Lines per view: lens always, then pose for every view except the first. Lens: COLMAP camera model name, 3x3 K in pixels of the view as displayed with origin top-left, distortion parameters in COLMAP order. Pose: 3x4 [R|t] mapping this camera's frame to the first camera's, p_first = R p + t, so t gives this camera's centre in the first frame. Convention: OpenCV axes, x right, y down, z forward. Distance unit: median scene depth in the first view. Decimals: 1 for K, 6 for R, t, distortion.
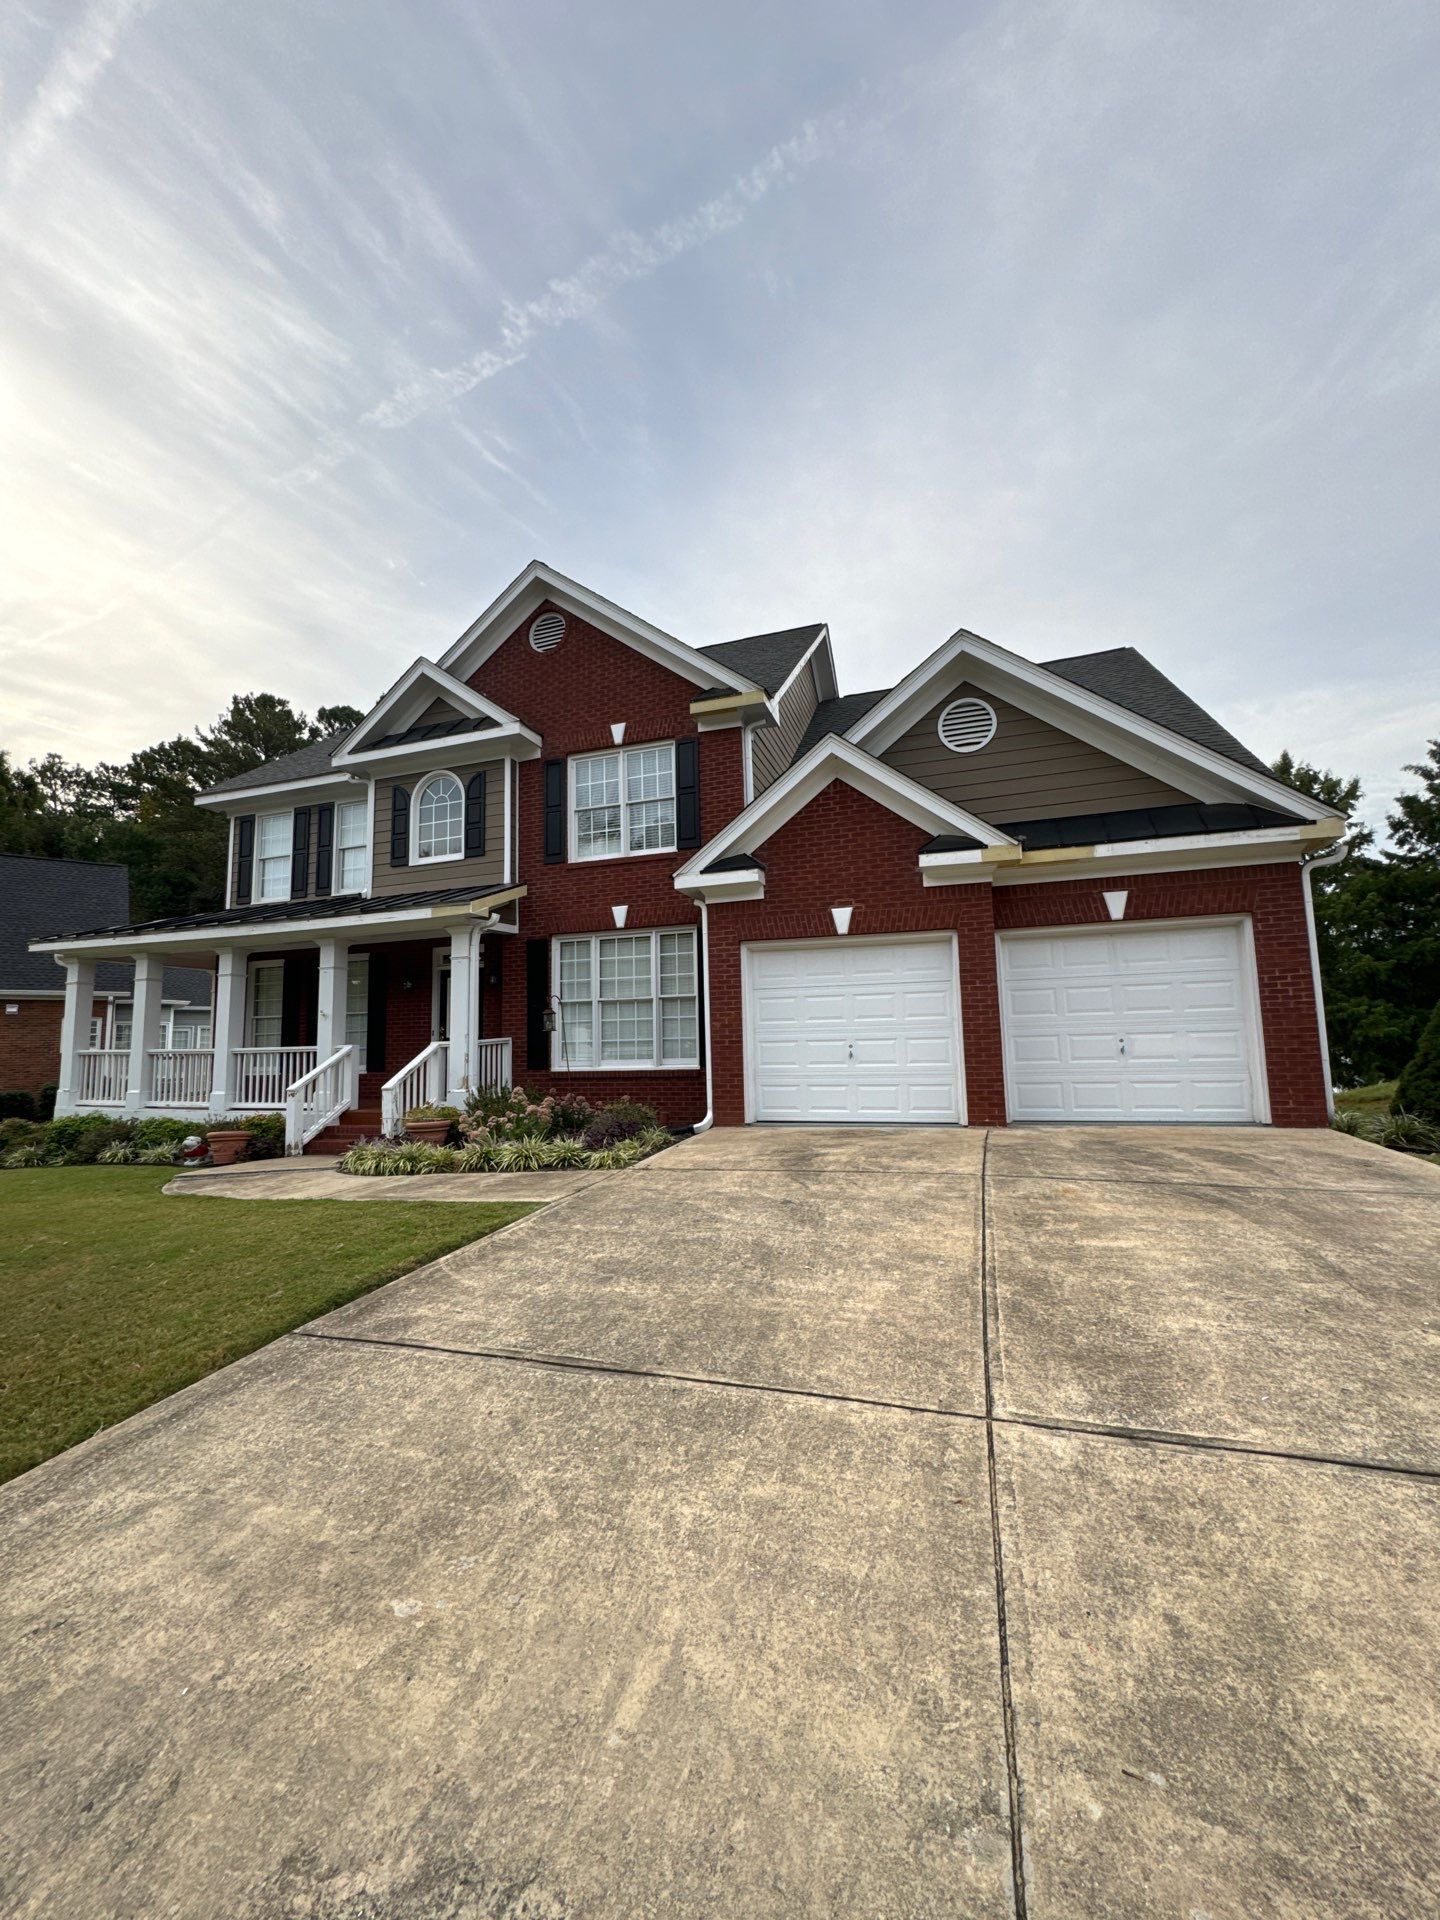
lens RADIAL K [[769.0, 0, 725.3], [0, 769.0, 962.5], [0, 0, 1]] dist [-0.002256, -0.000433]
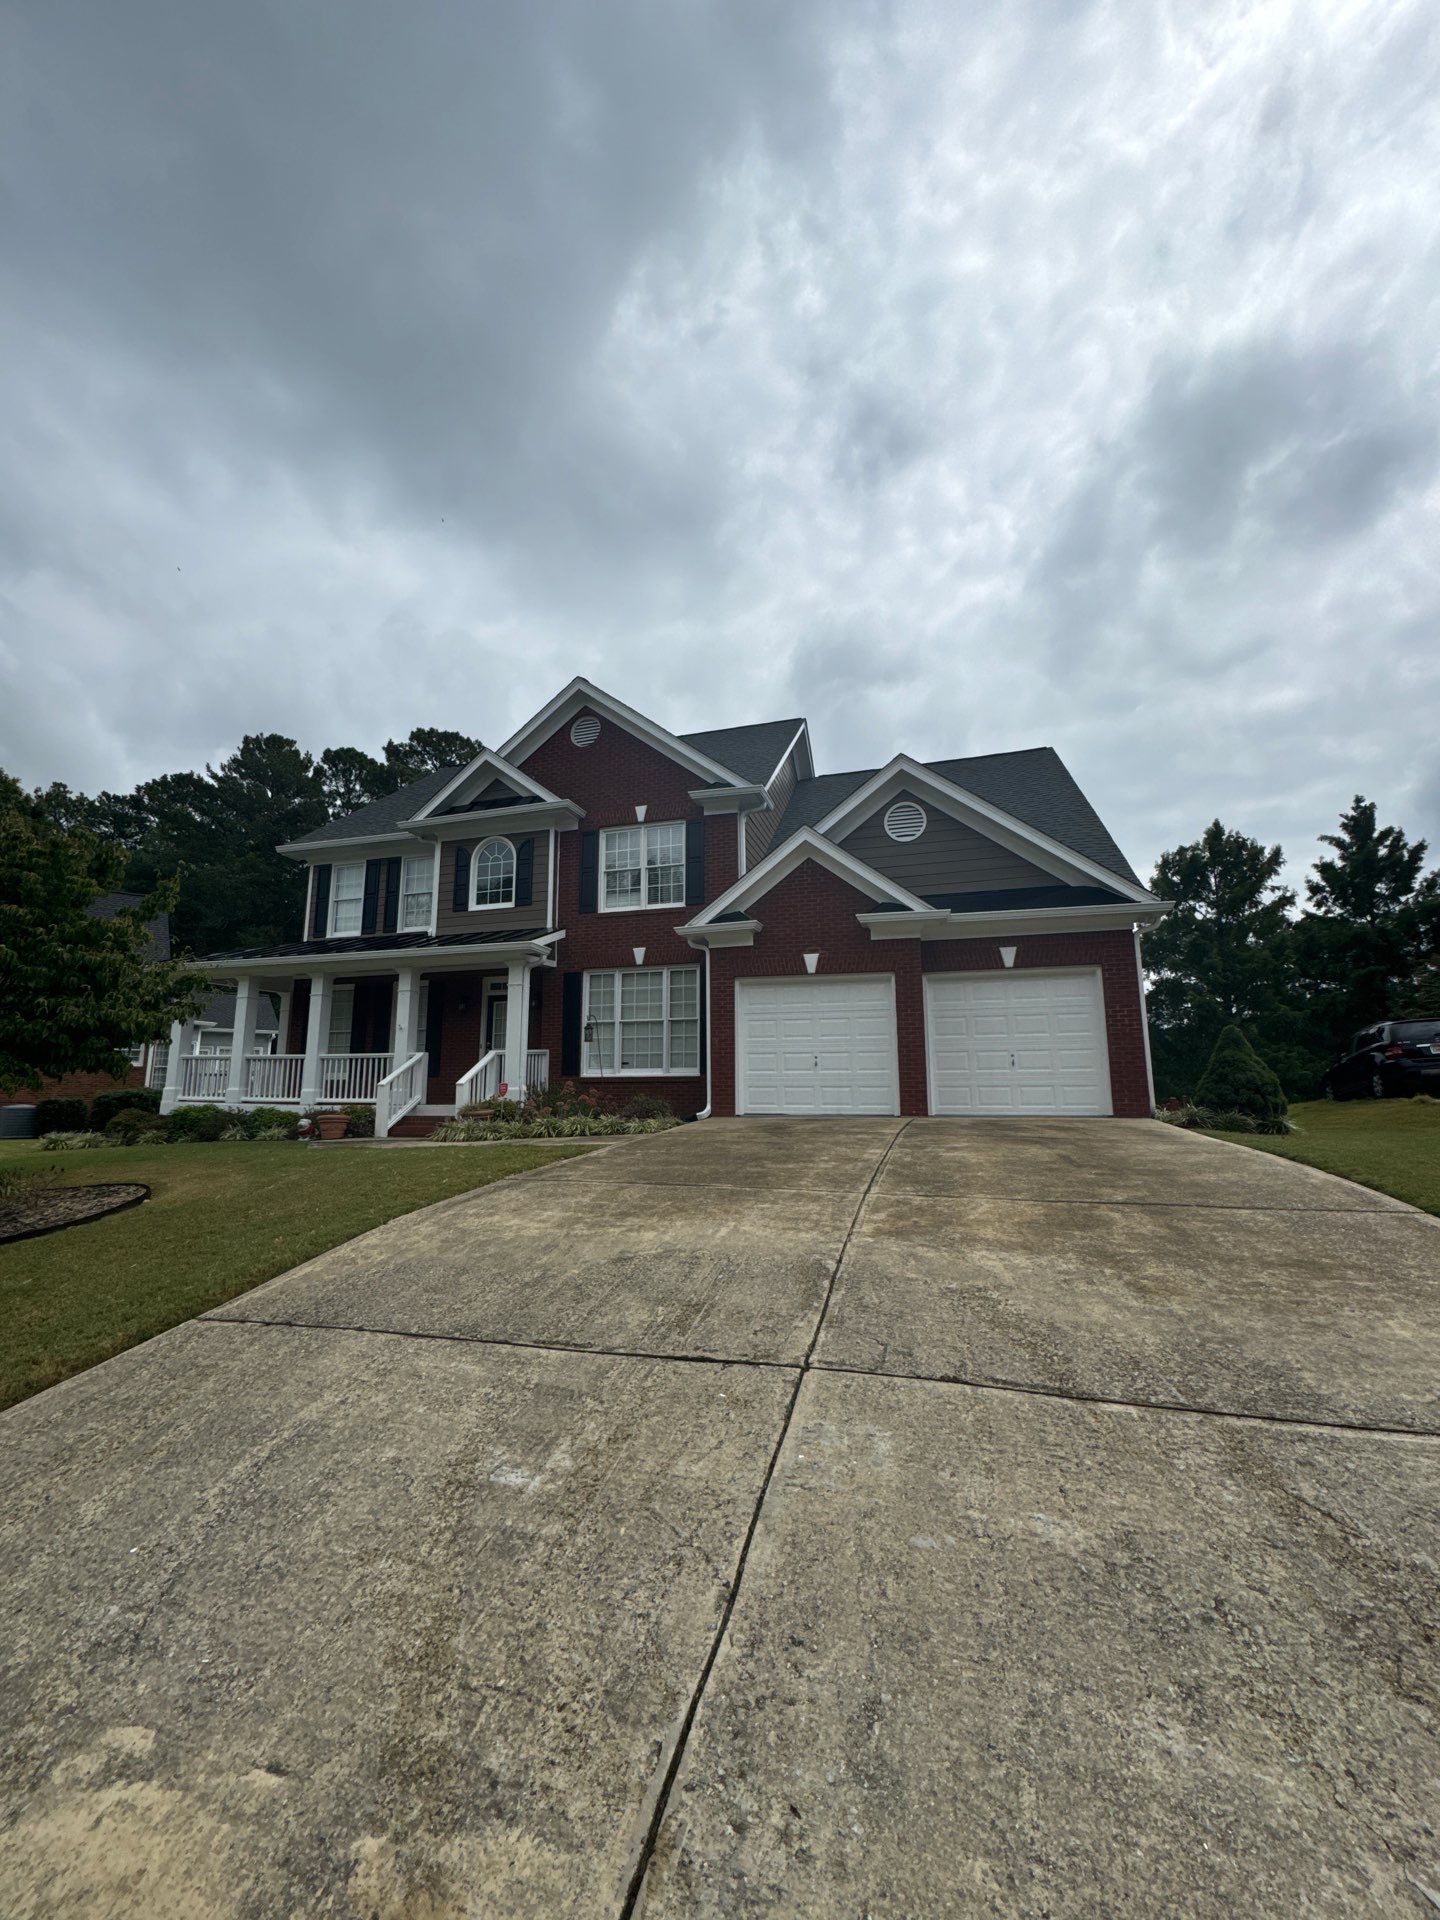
lens RADIAL K [[769.0, 0, 725.3], [0, 769.0, 962.5], [0, 0, 1]] dist [-0.002256, -0.000433]
pose [[0.999345, 0.023468, 0.027545, -0.027662], [-0.022023, 0.998424, -0.051622, 0.013420], [-0.028713, 0.050982, 0.998287, -0.268743]]
